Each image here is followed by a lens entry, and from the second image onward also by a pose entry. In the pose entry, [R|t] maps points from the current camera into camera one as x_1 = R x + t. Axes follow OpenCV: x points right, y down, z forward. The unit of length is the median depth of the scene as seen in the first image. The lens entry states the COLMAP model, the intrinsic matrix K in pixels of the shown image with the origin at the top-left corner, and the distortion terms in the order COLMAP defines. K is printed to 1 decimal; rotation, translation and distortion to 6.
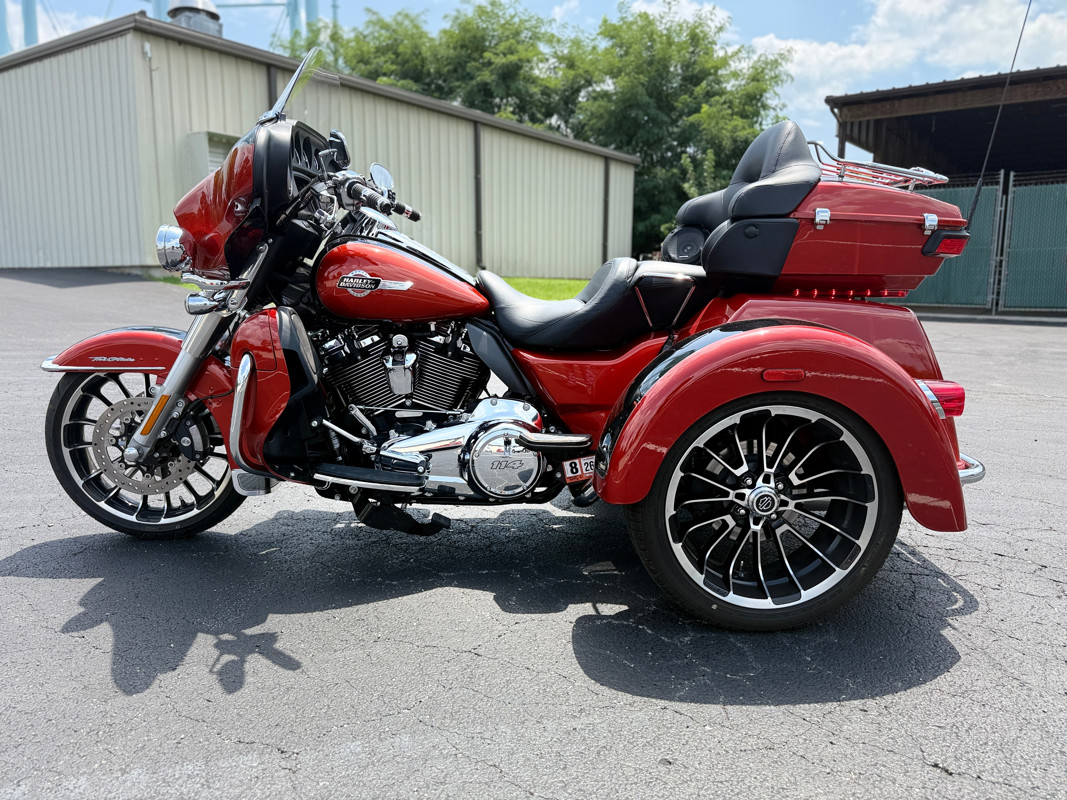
lens RADIAL K [[750.3, 0, 531.2], [0, 750.3, 405.0], [0, 0, 1]] dist [0.093676, -0.134712]
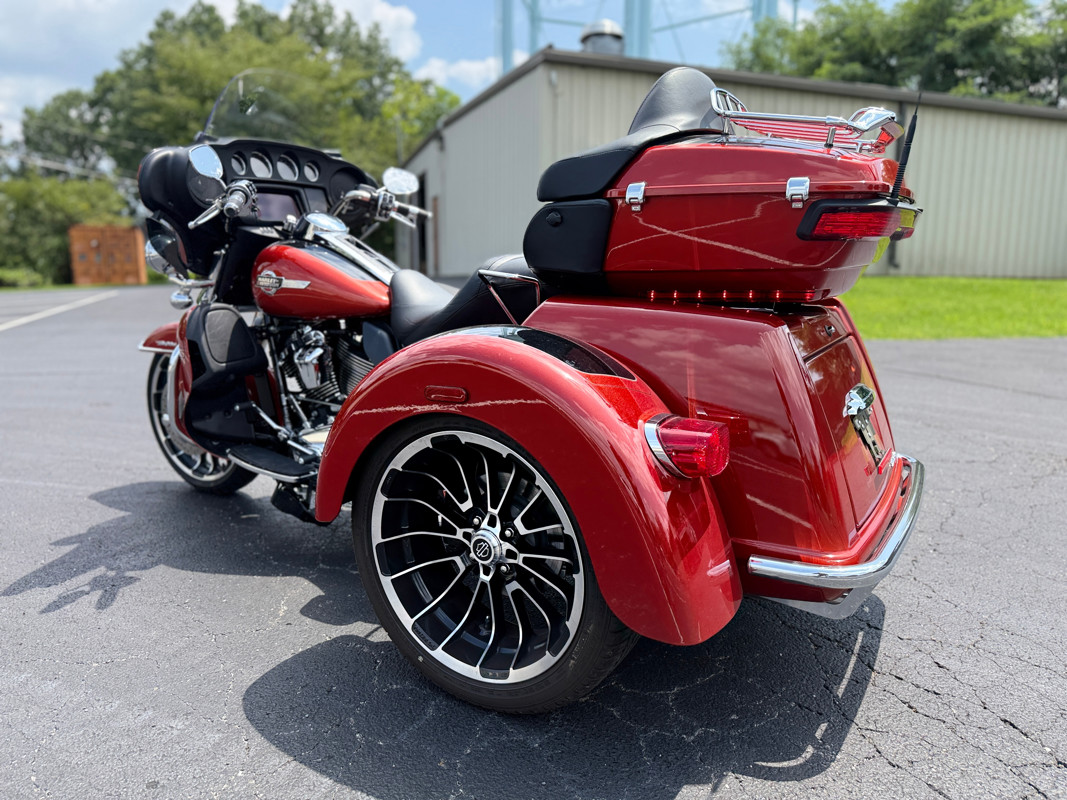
lens RADIAL K [[754.5, 0, 540.0], [0, 754.5, 405.4], [0, 0, 1]] dist [0.056239, -0.064533]
pose [[0.828683, 0.086285, -0.553027, 0.641284], [-0.088017, 0.995842, 0.023485, -0.040572], [0.552754, 0.029215, 0.832832, 0.280439]]
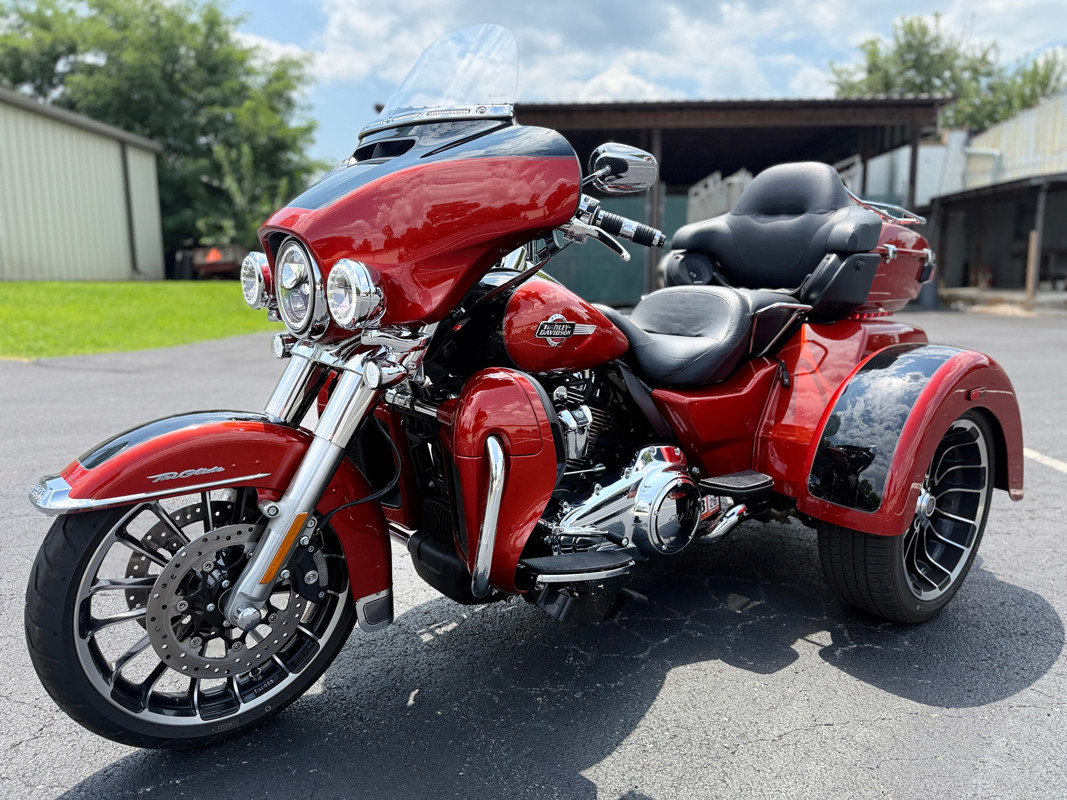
lens RADIAL K [[759.7, 0, 552.6], [0, 759.7, 384.8], [0, 0, 1]] dist [0.008478, 0.003340]
pose [[0.809112, -0.097882, 0.579446, -0.633229], [0.111192, 0.993719, 0.012599, -0.101944], [-0.577040, 0.054235, 0.814913, 0.310253]]
